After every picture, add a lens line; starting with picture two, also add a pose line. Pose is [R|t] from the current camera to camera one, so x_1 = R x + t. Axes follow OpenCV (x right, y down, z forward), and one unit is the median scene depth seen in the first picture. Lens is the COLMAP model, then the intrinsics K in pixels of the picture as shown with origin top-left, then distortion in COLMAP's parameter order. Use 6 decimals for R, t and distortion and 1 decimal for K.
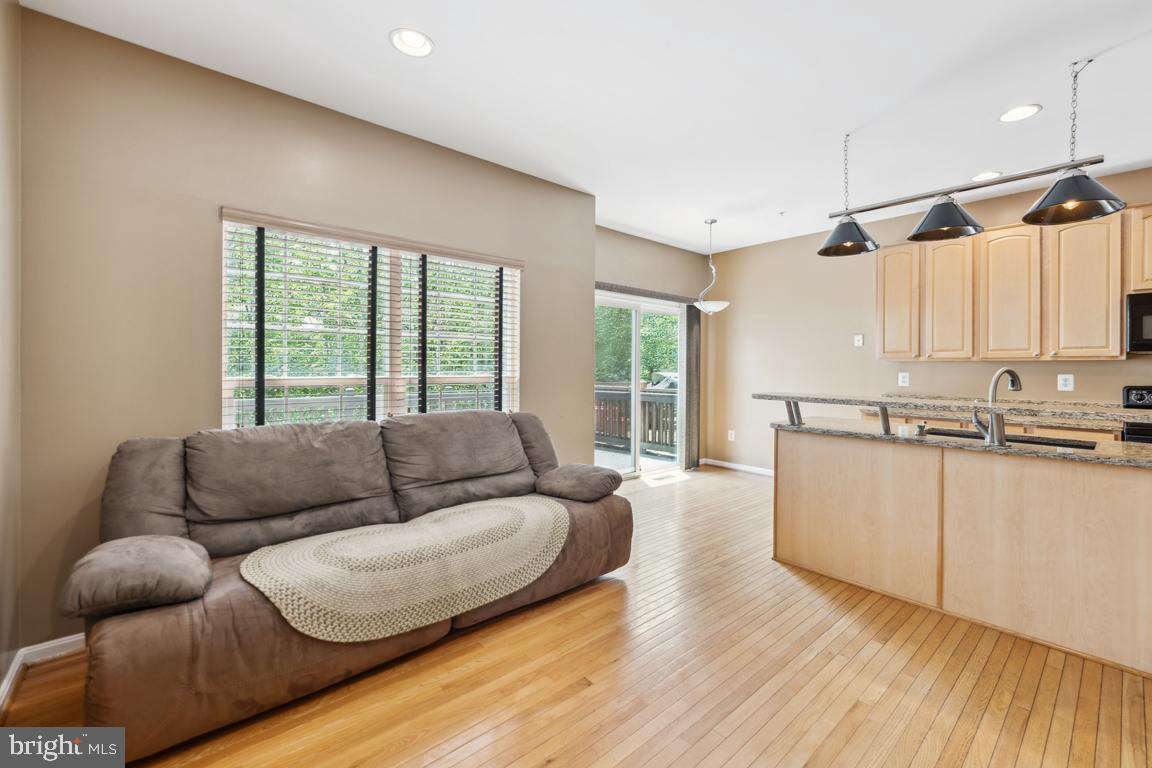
lens RADIAL K [[501.1, 0, 598.6], [0, 501.1, 366.0], [0, 0, 1]] dist [-0.004319, -0.000411]
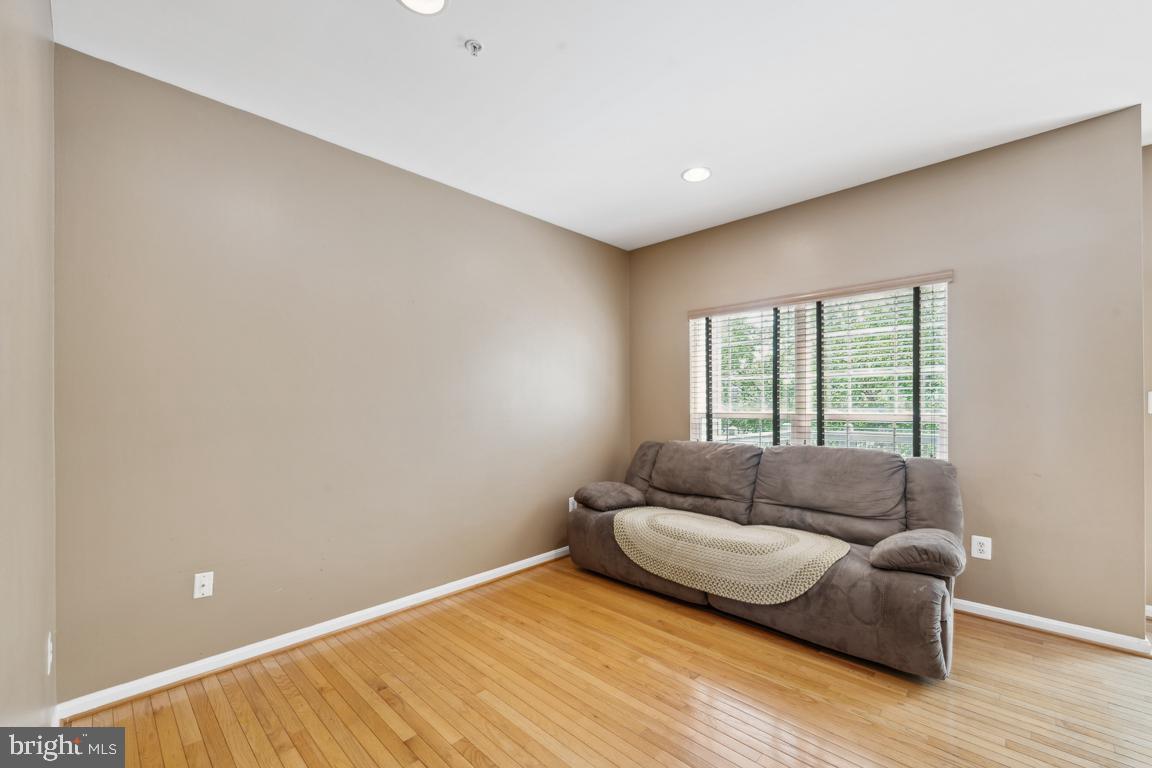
lens RADIAL K [[476.1, 0, 575.3], [0, 476.1, 401.9], [0, 0, 1]] dist [-0.005007, -0.000920]
pose [[0.029581, -0.009320, -0.999519, 0.838246], [0.010048, 0.999909, -0.009026, 0.001846], [0.999512, -0.009776, 0.029672, 0.543191]]
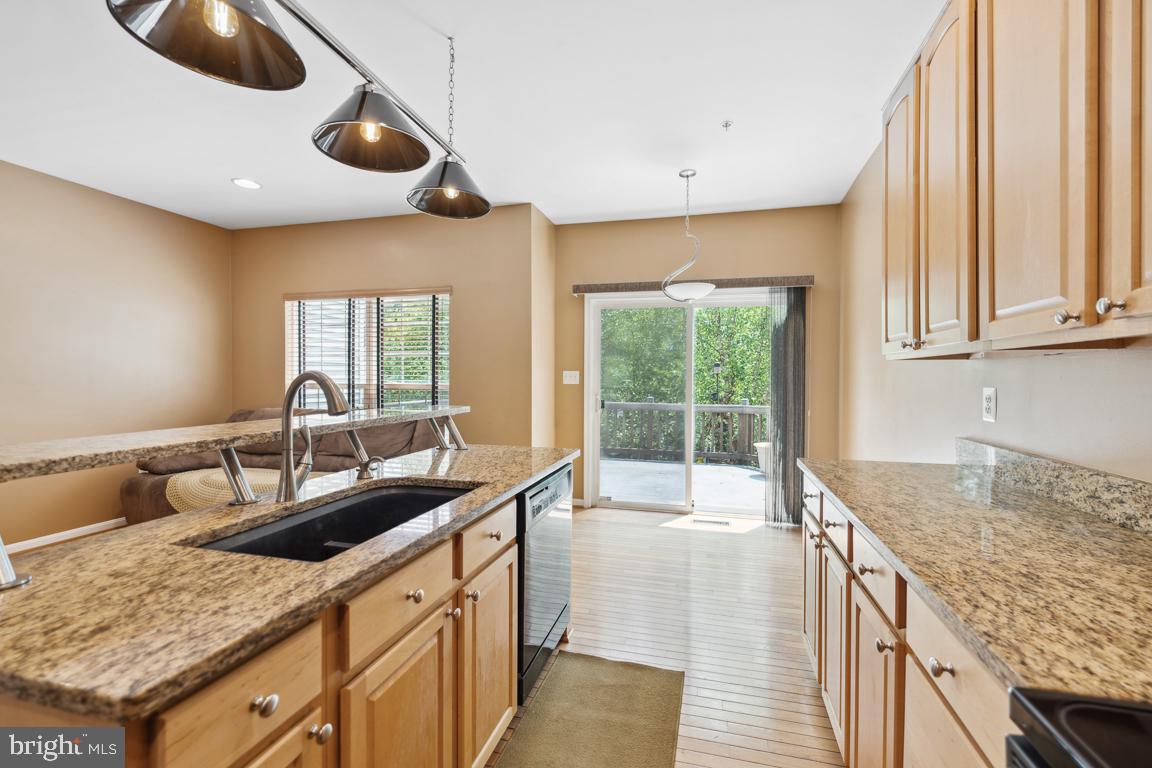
lens RADIAL K [[476.1, 0, 583.8], [0, 476.1, 380.5], [0, 0, 1]] dist [-0.005007, -0.000920]
pose [[0.532403, 0.003687, -0.846483, 1.384586], [0.001538, 0.999985, 0.005323, 0.009044], [0.846490, -0.004136, 0.532389, 0.972173]]
